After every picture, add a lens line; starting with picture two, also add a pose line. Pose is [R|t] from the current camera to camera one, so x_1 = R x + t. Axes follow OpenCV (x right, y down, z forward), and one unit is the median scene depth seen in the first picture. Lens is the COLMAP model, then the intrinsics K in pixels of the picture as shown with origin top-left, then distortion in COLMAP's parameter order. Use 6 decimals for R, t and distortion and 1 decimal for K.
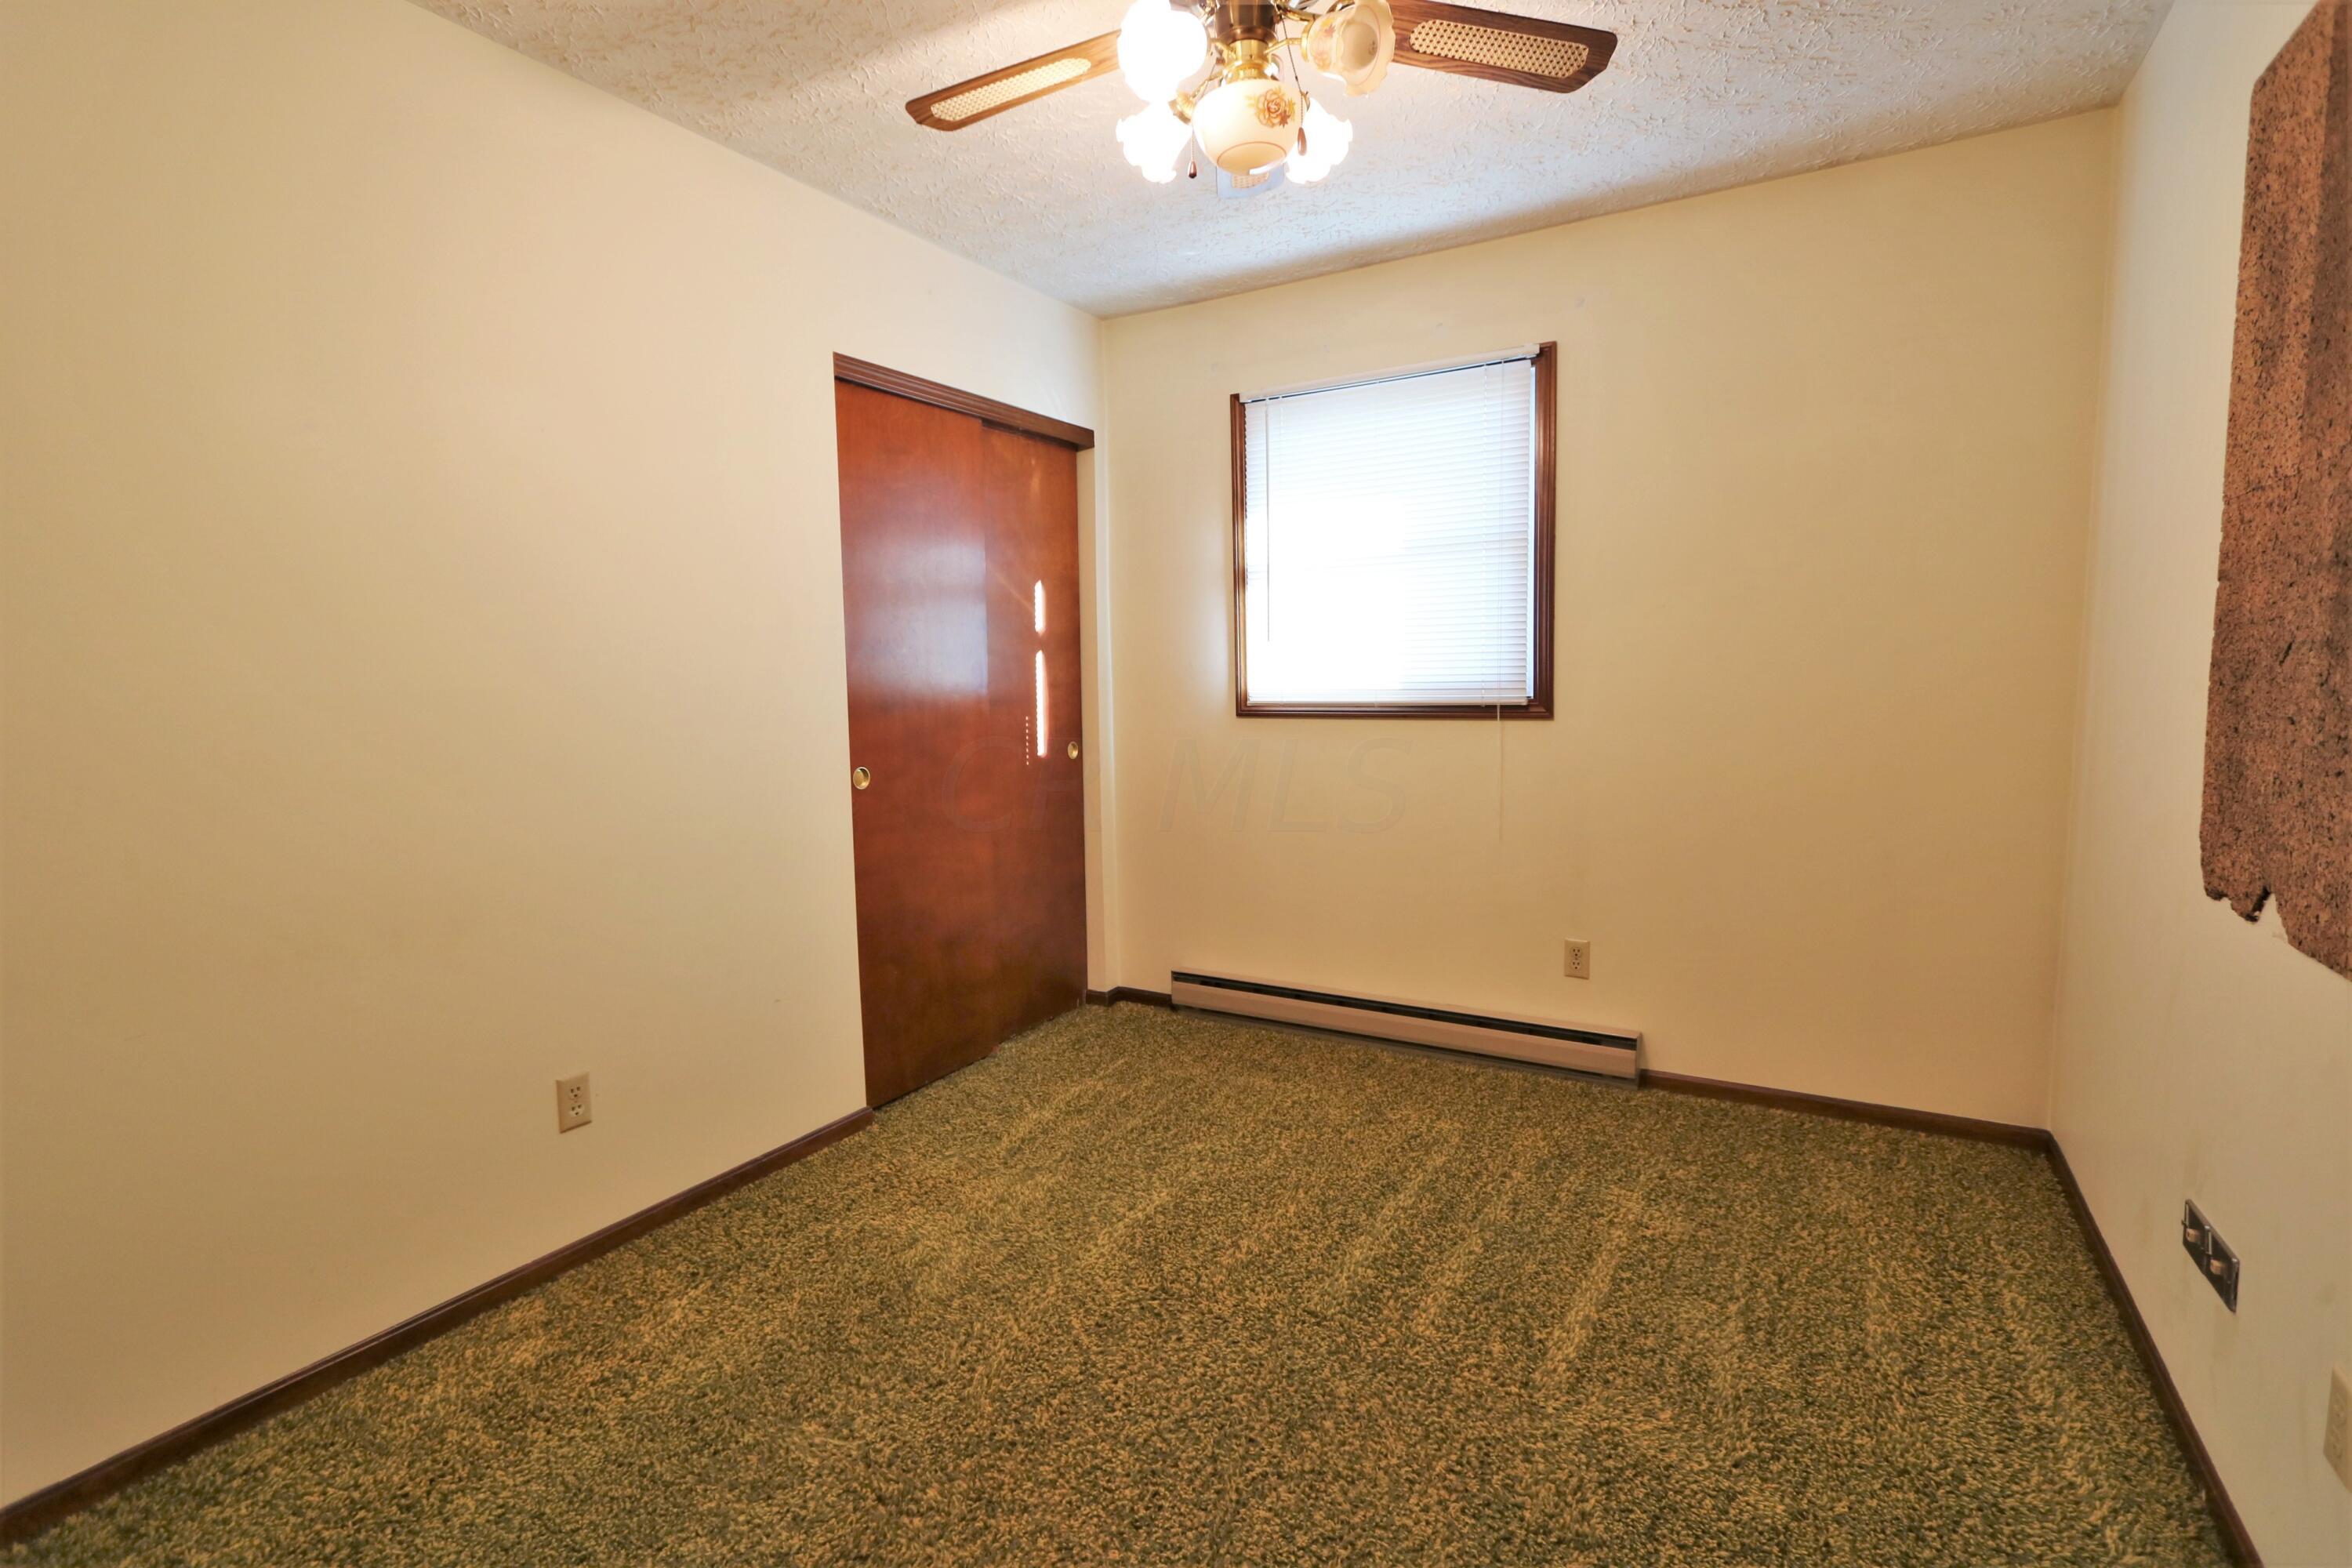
lens RADIAL K [[1091.7, 0, 1165.3], [0, 1091.7, 780.8], [0, 0, 1]] dist [-0.018434, 0.002049]
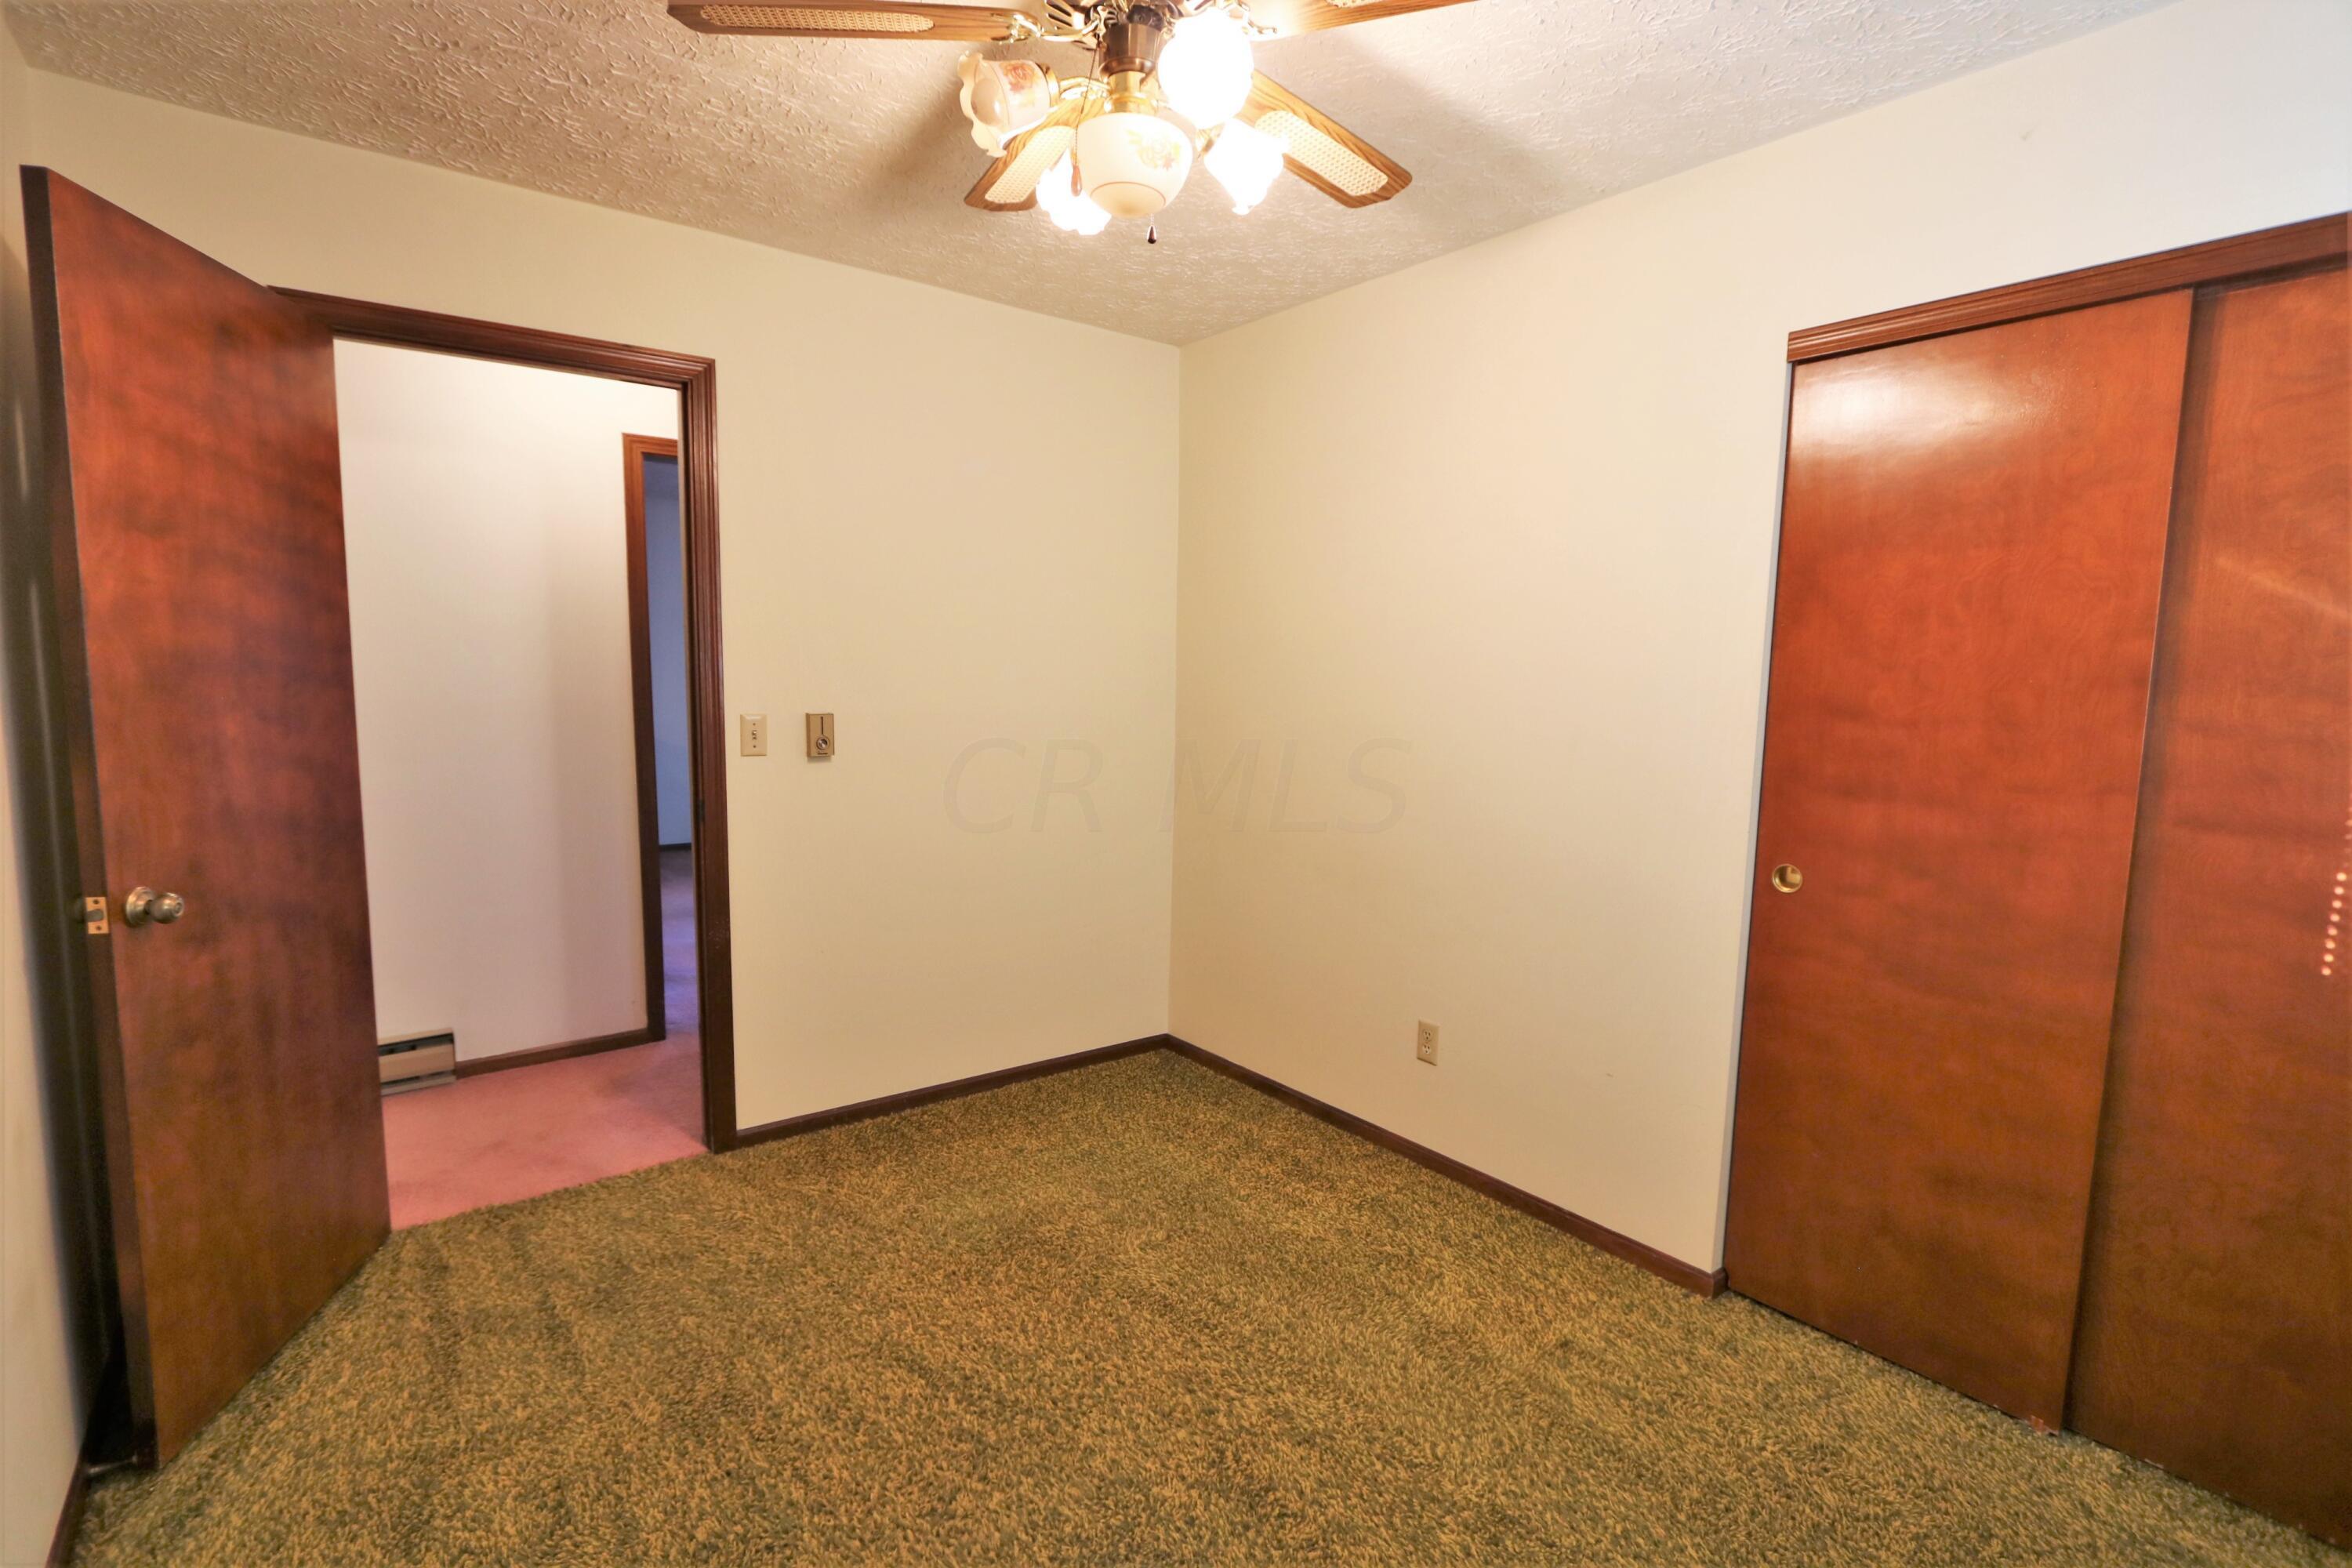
lens RADIAL K [[1091.7, 0, 1165.3], [0, 1091.7, 780.8], [0, 0, 1]] dist [-0.018434, 0.002049]
pose [[-0.374062, 0.099585, -0.922041, 0.690261], [-0.104146, 0.983418, 0.148465, -0.162246], [0.921537, 0.151562, -0.357488, 1.030376]]
